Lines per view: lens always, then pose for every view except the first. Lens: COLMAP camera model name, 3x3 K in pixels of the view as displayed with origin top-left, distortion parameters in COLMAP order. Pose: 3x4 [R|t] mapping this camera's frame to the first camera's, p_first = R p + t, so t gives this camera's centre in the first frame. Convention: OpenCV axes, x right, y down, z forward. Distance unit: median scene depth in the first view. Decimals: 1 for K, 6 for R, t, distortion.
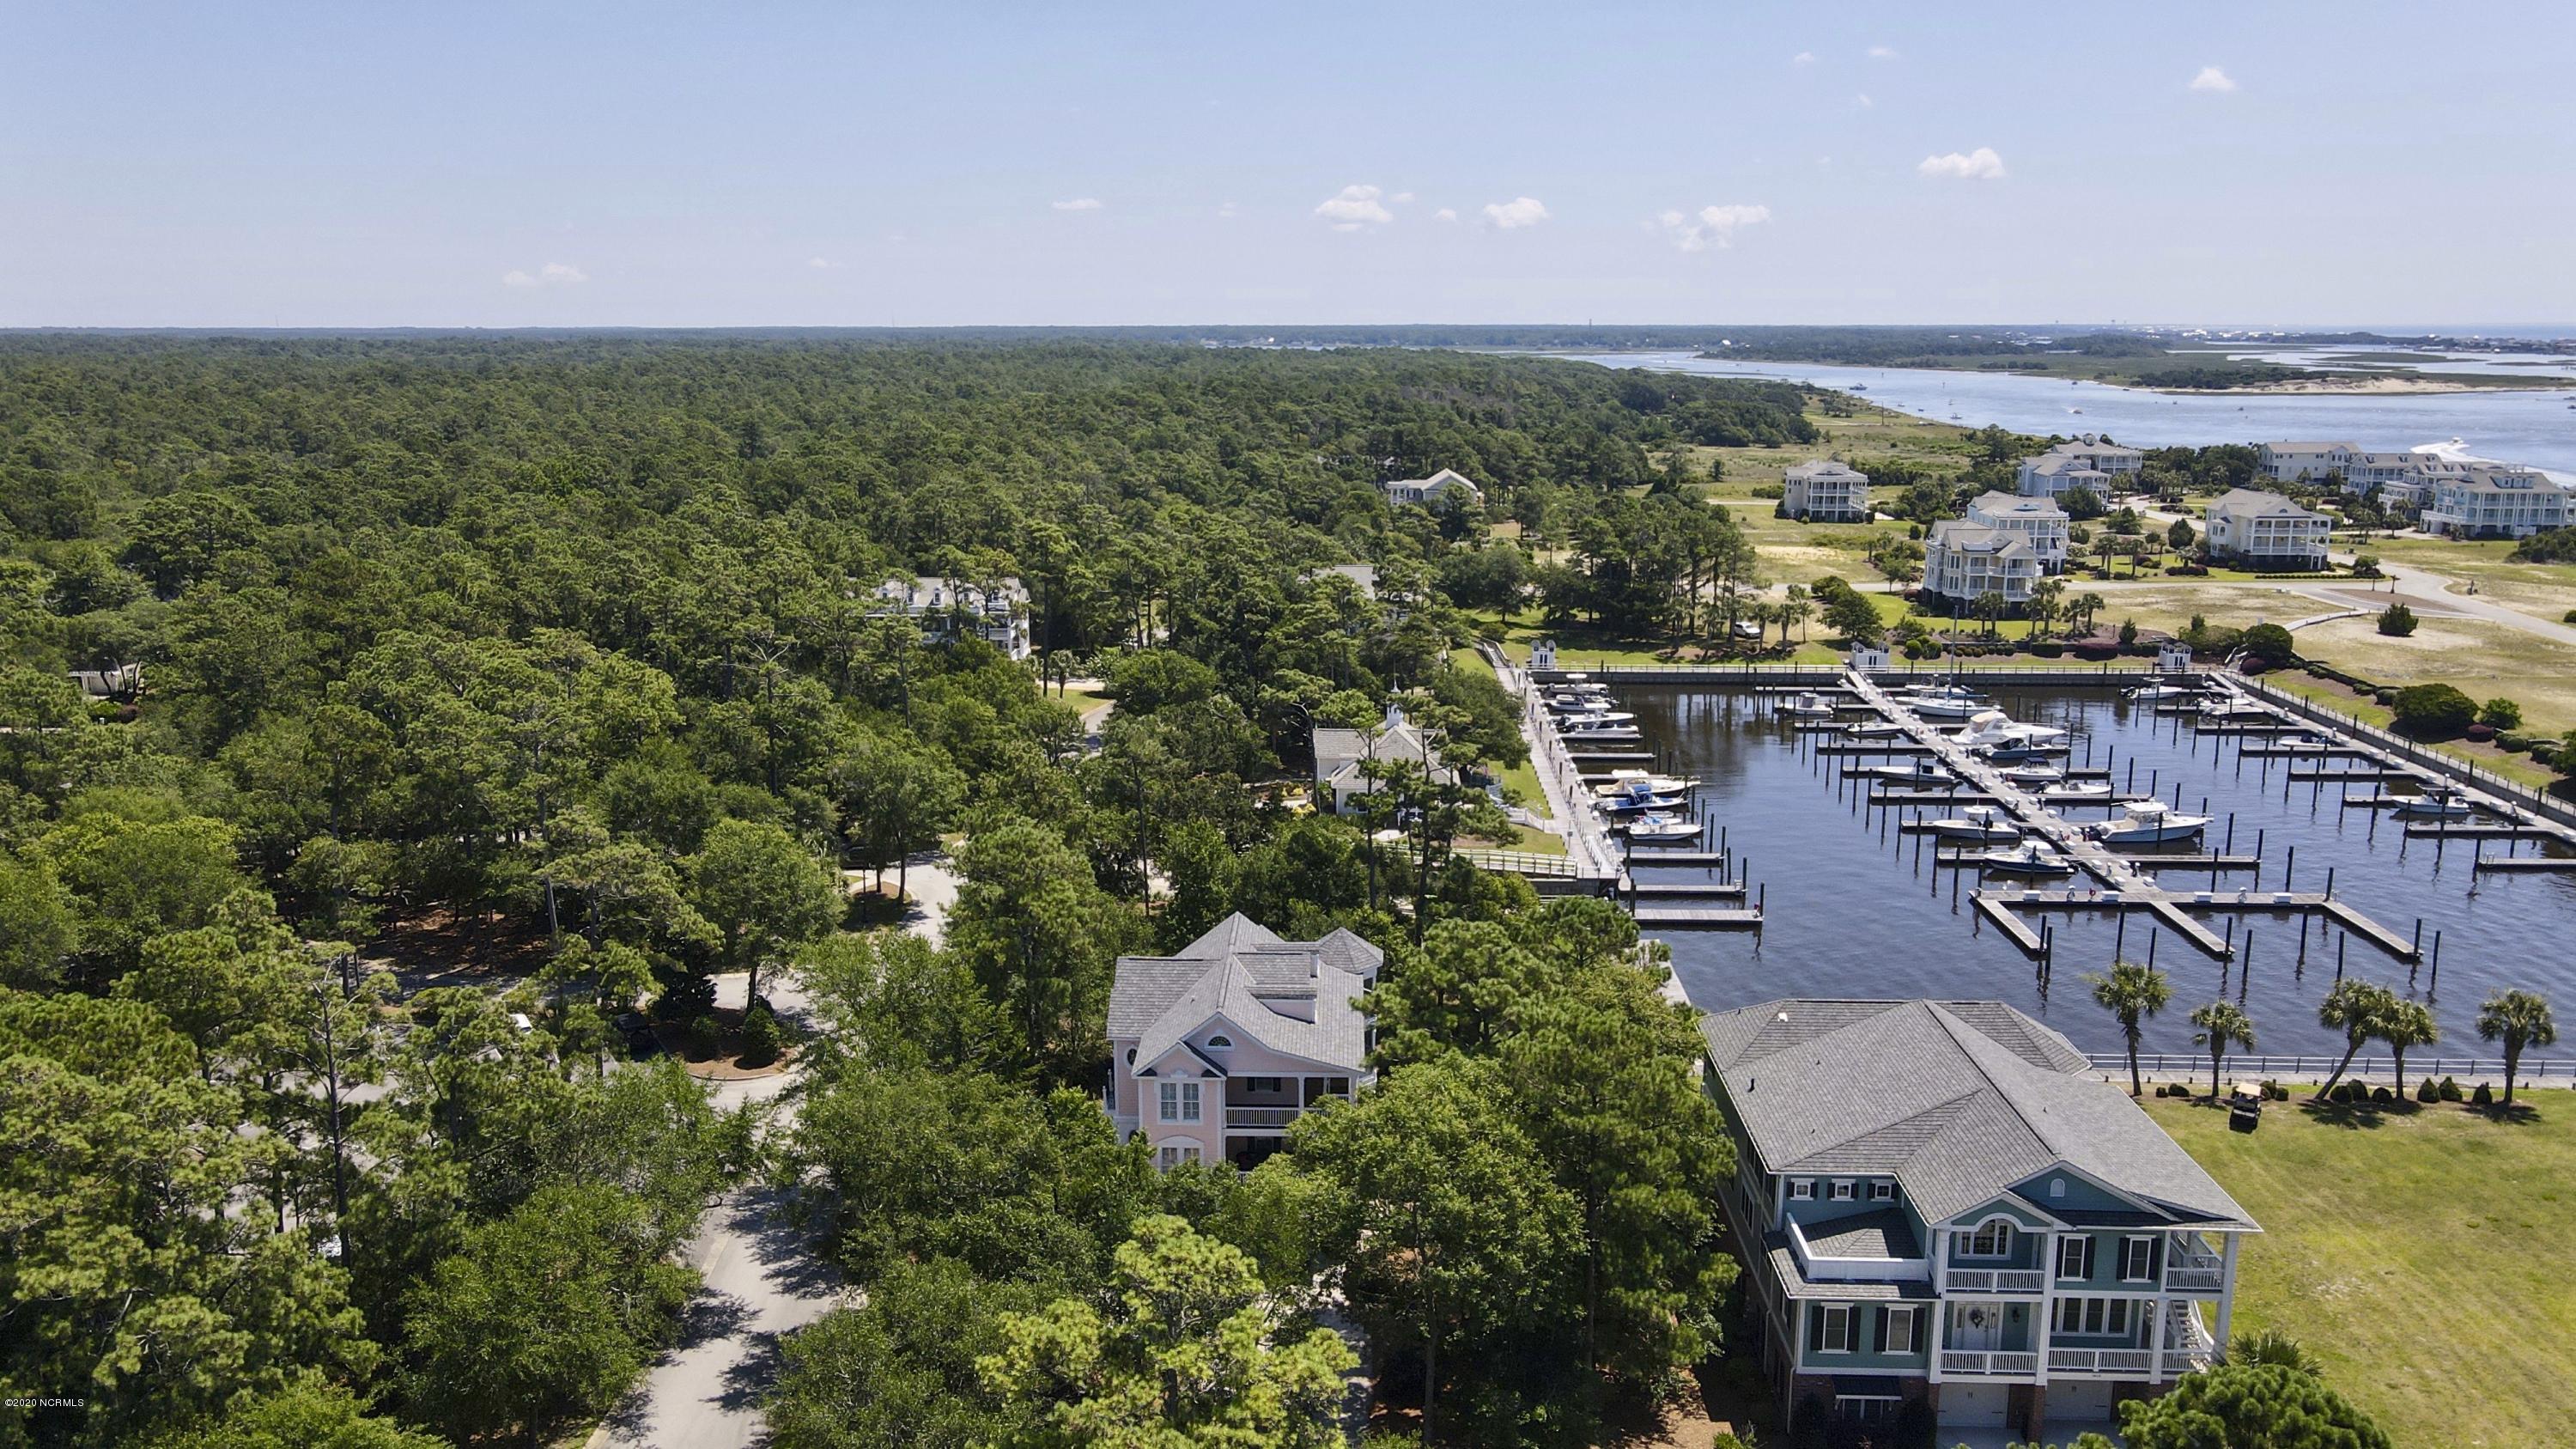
lens RADIAL K [[1929.7, 0, 1288.0], [0, 1929.7, 724.5], [0, 0, 1]] dist [0.034833, 0.007691]
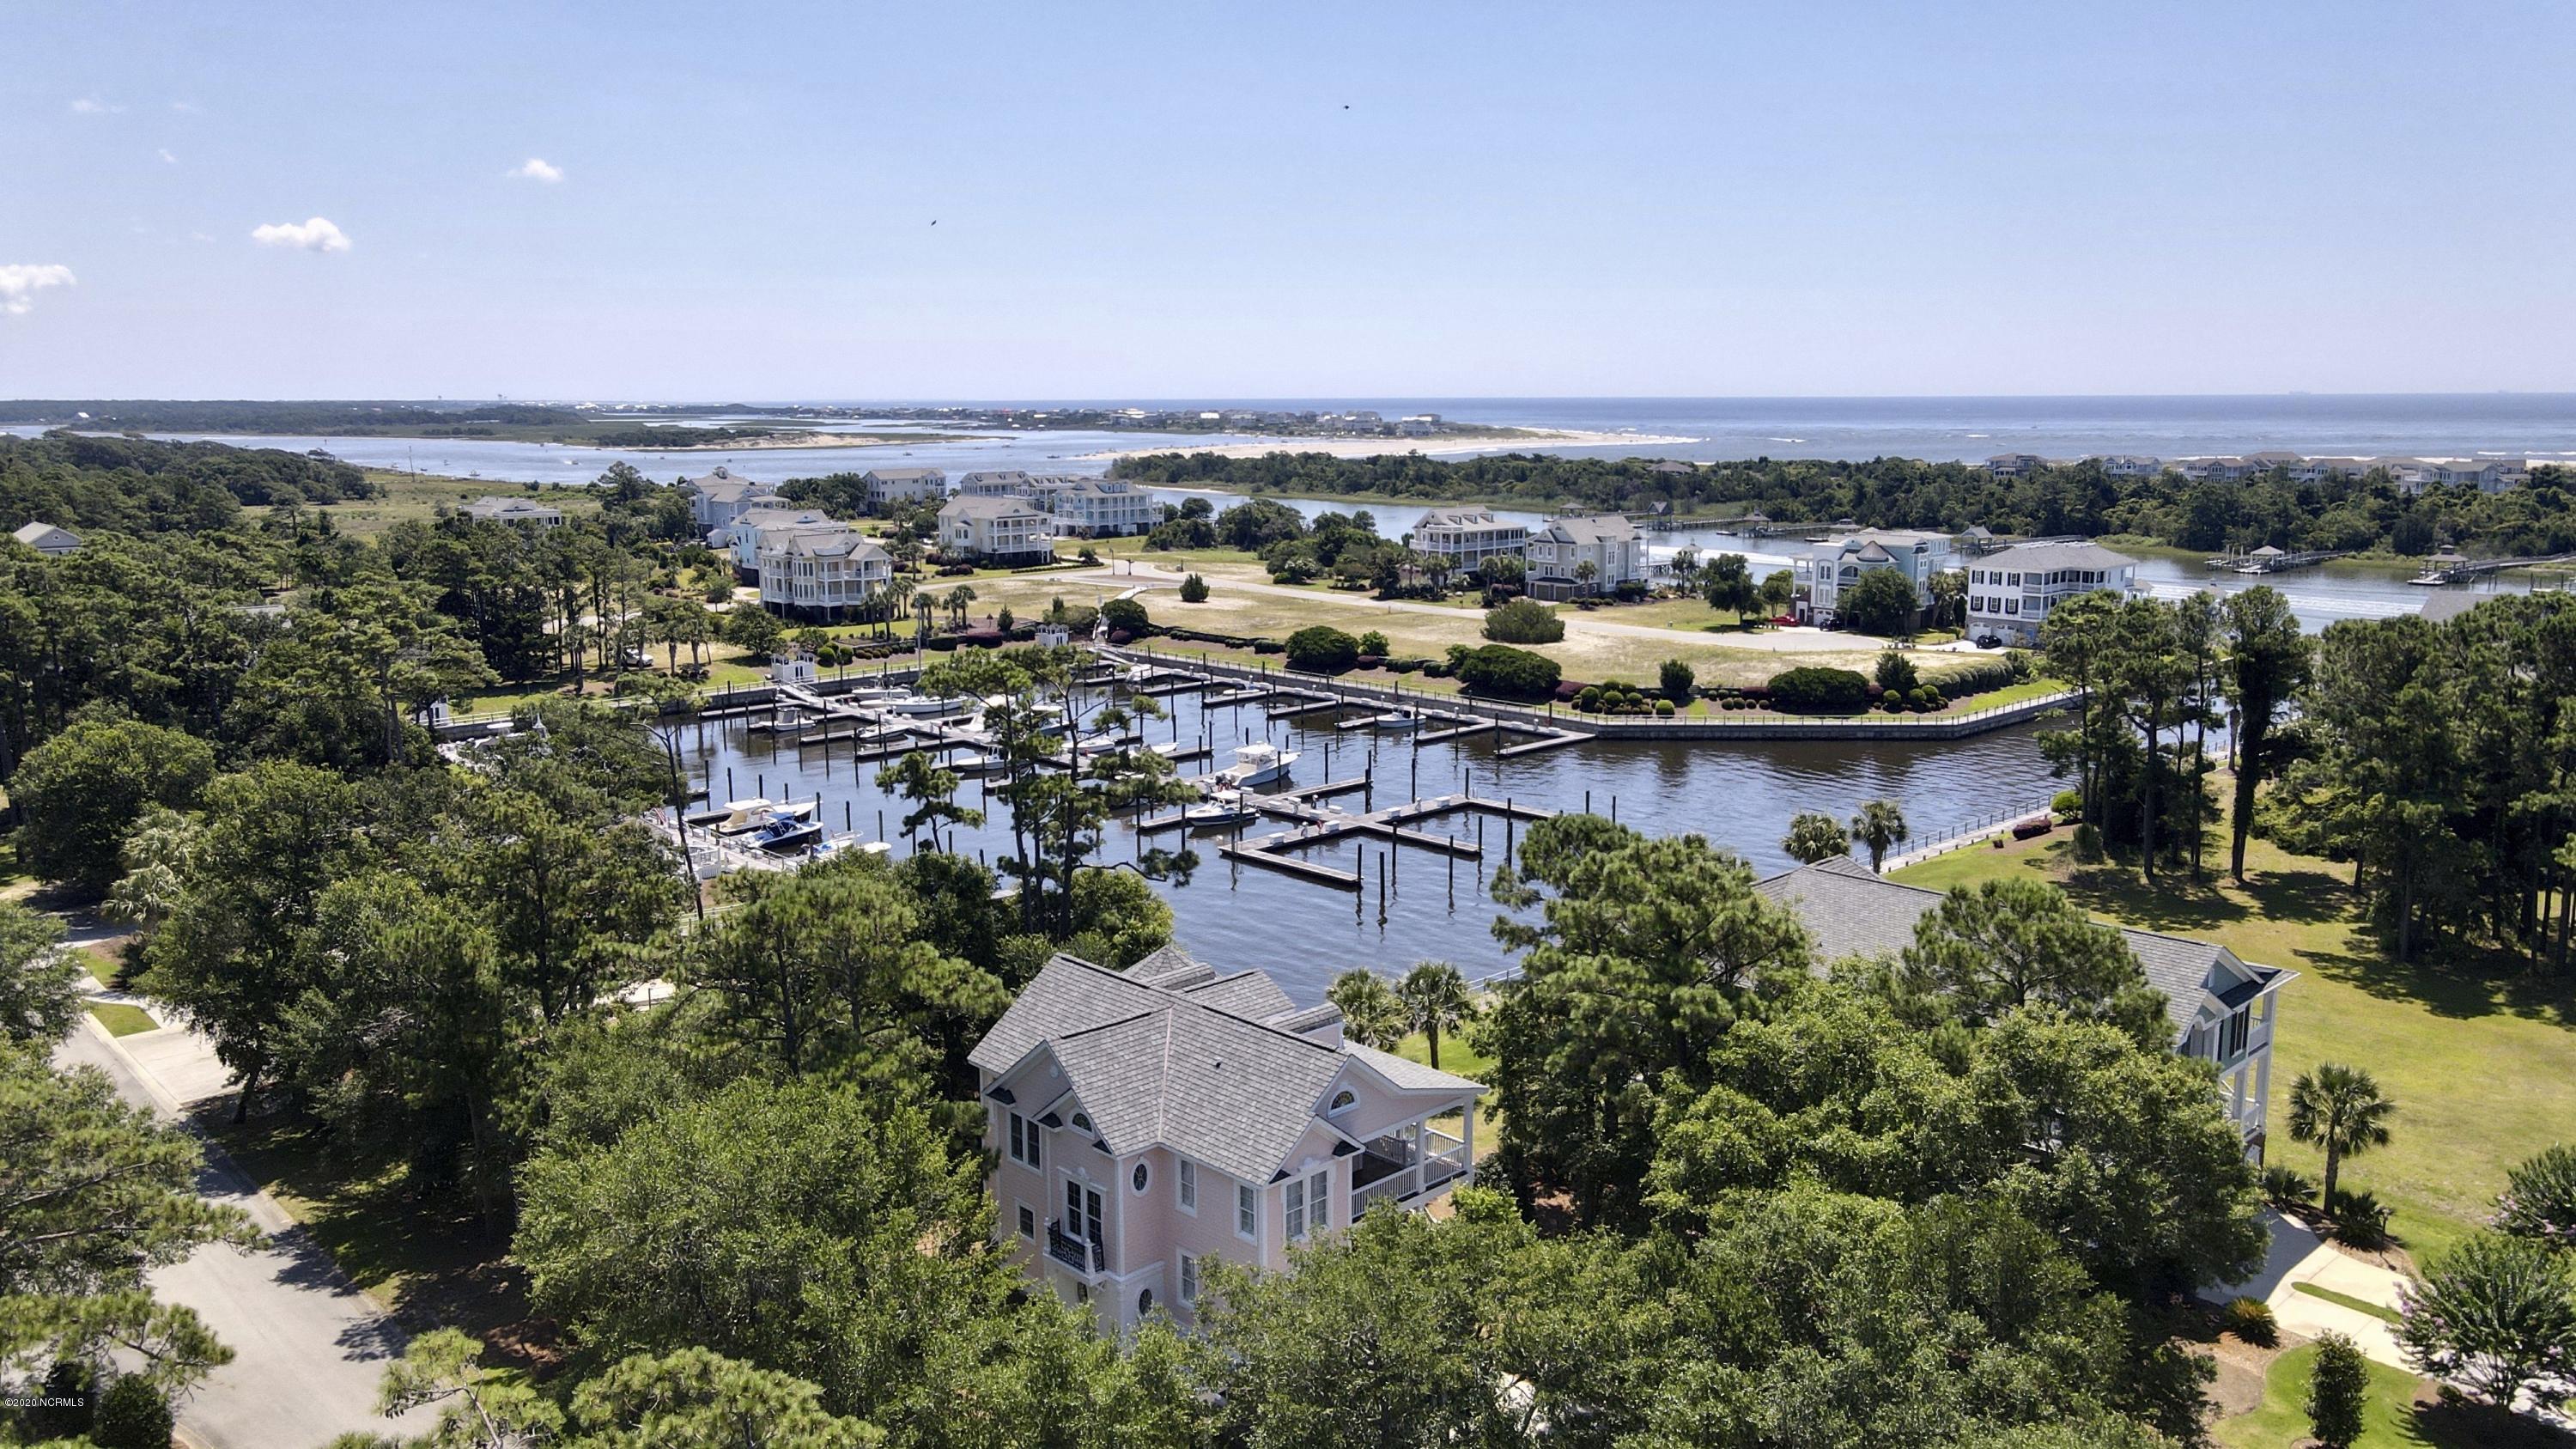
lens RADIAL K [[1924.9, 0, 1288.0], [0, 1924.9, 724.5], [0, 0, 1]] dist [0.023340, 0.007545]
pose [[0.708932, -0.126209, 0.693892, -0.169413], [0.152237, 0.988048, 0.024174, 0.005104], [-0.688650, 0.088498, 0.719673, 0.174482]]
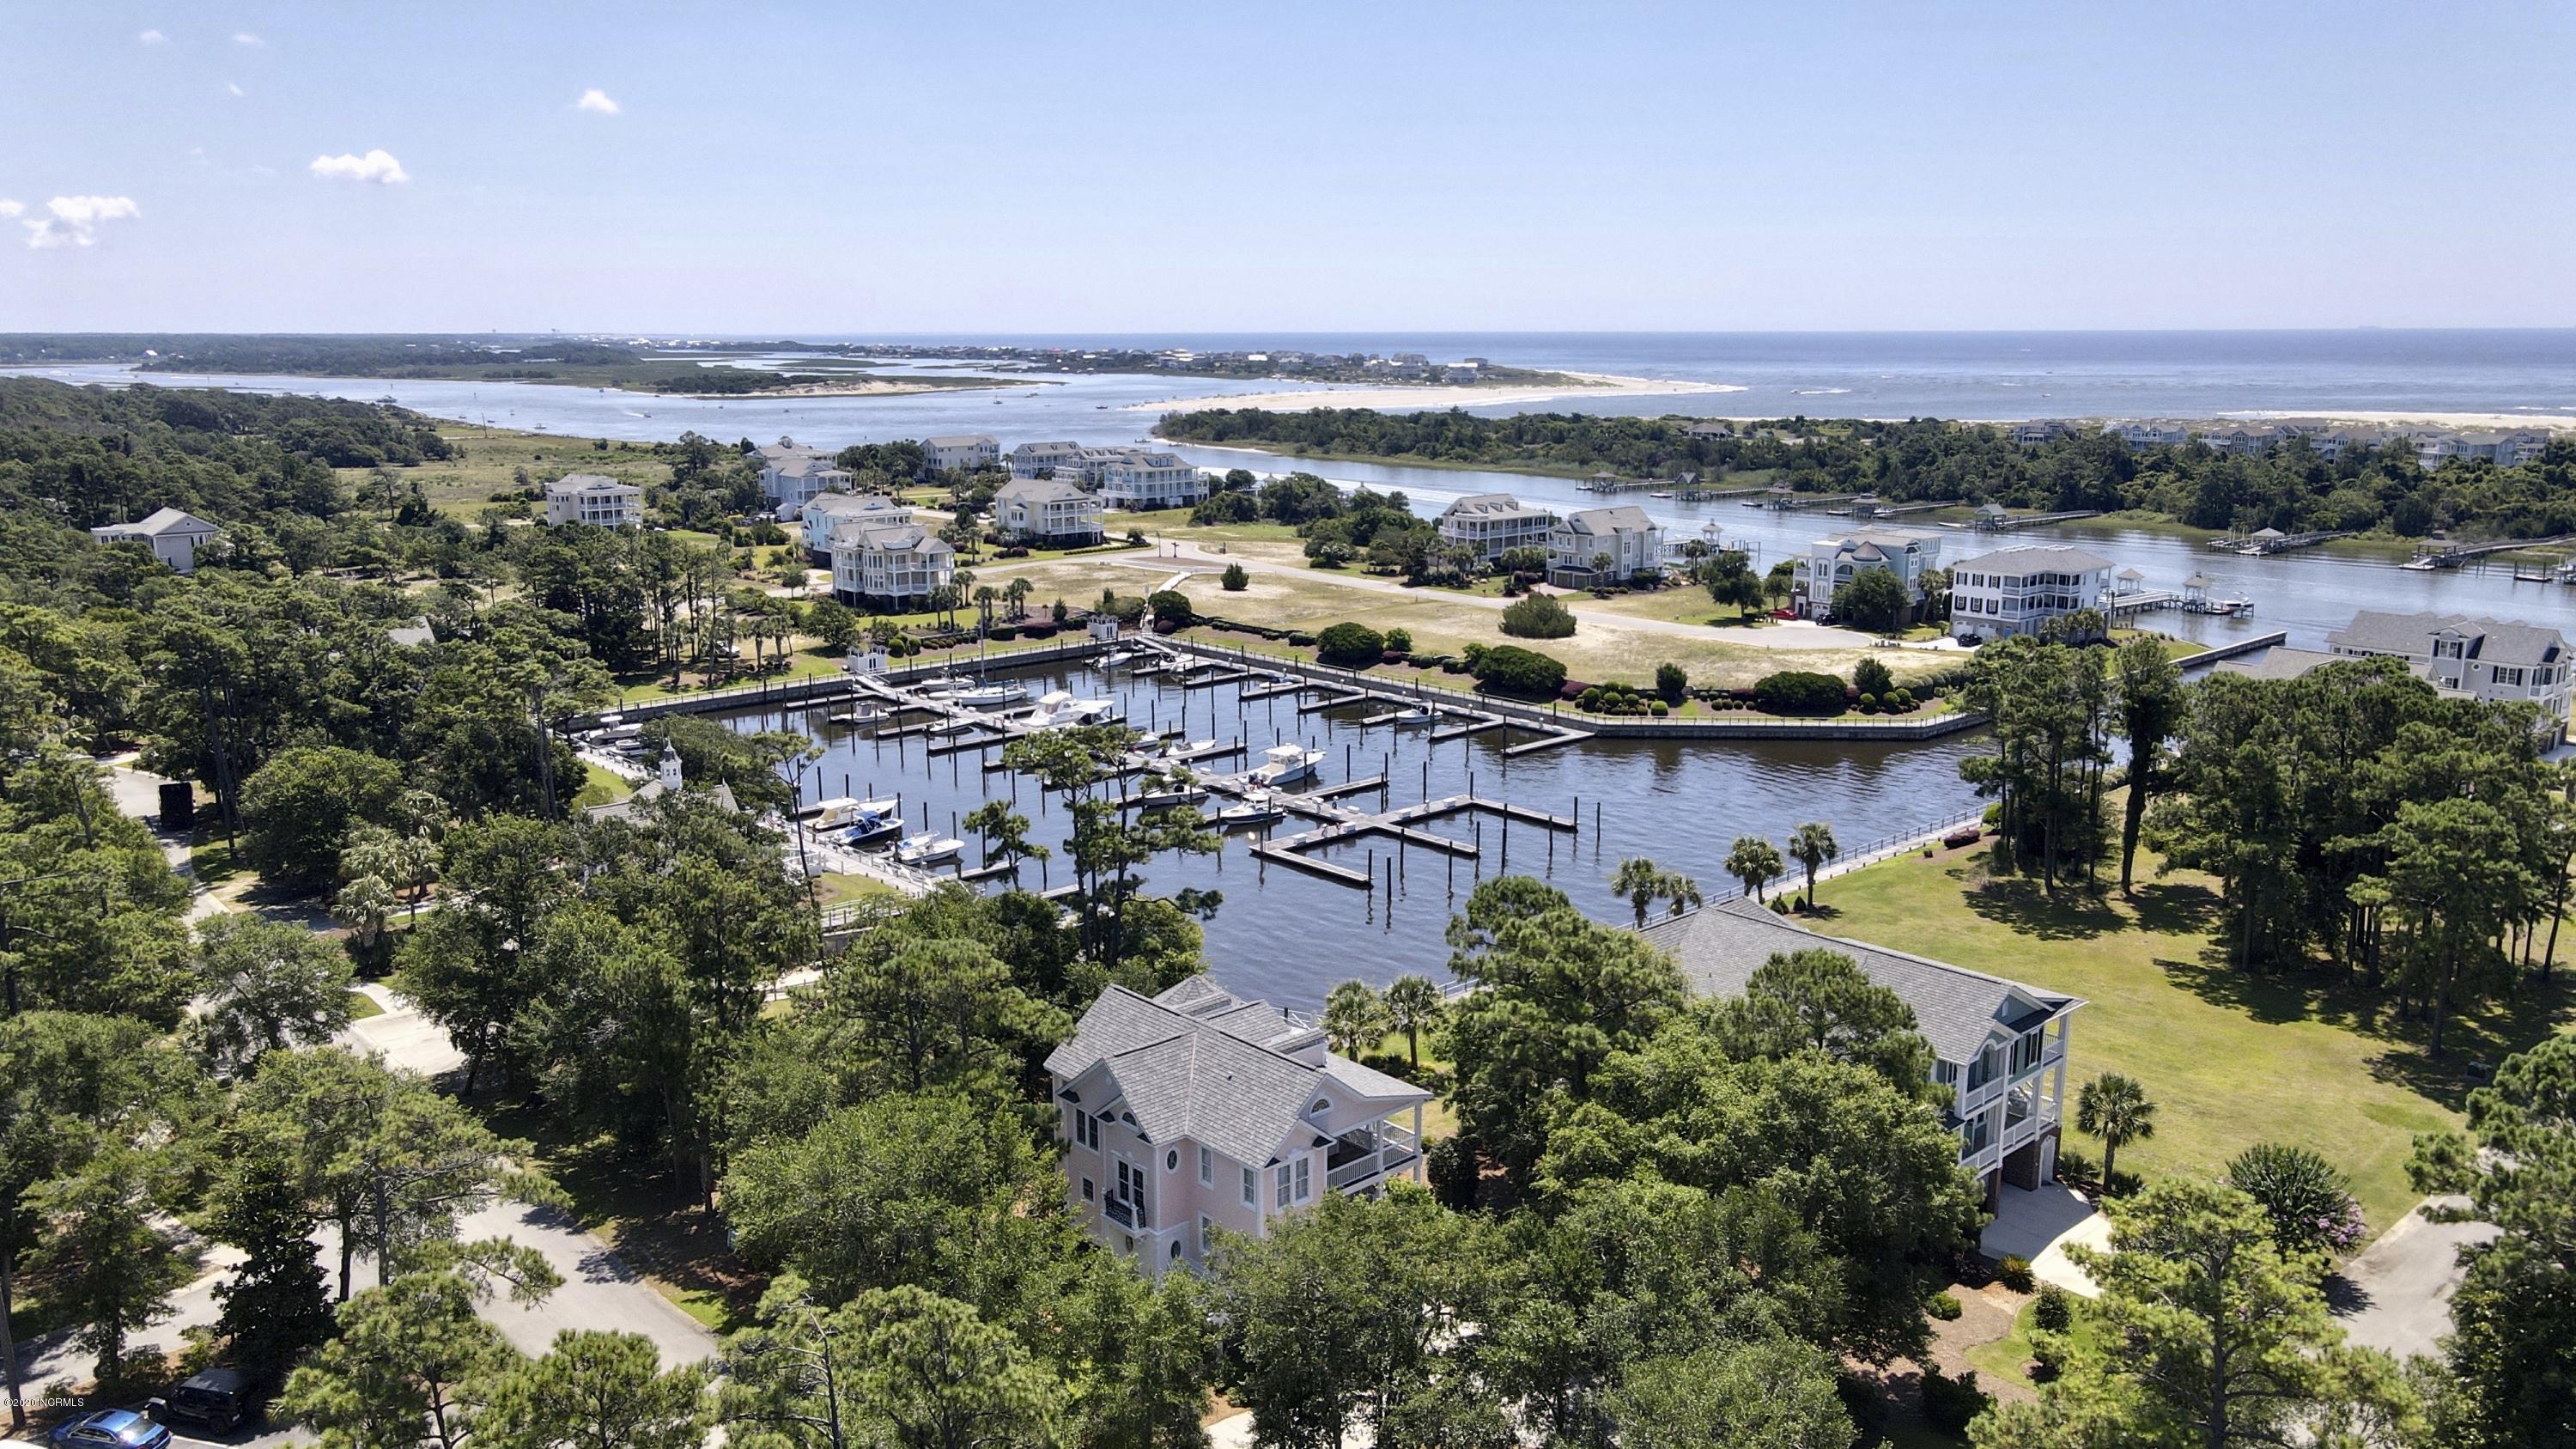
lens RADIAL K [[1924.9, 0, 1288.0], [0, 1924.9, 724.5], [0, 0, 1]] dist [0.023340, 0.007545]
pose [[0.726464, -0.144712, 0.671795, -0.216125], [0.147028, 0.987670, 0.053763, -0.022859], [-0.671292, 0.059715, 0.738784, 0.107962]]
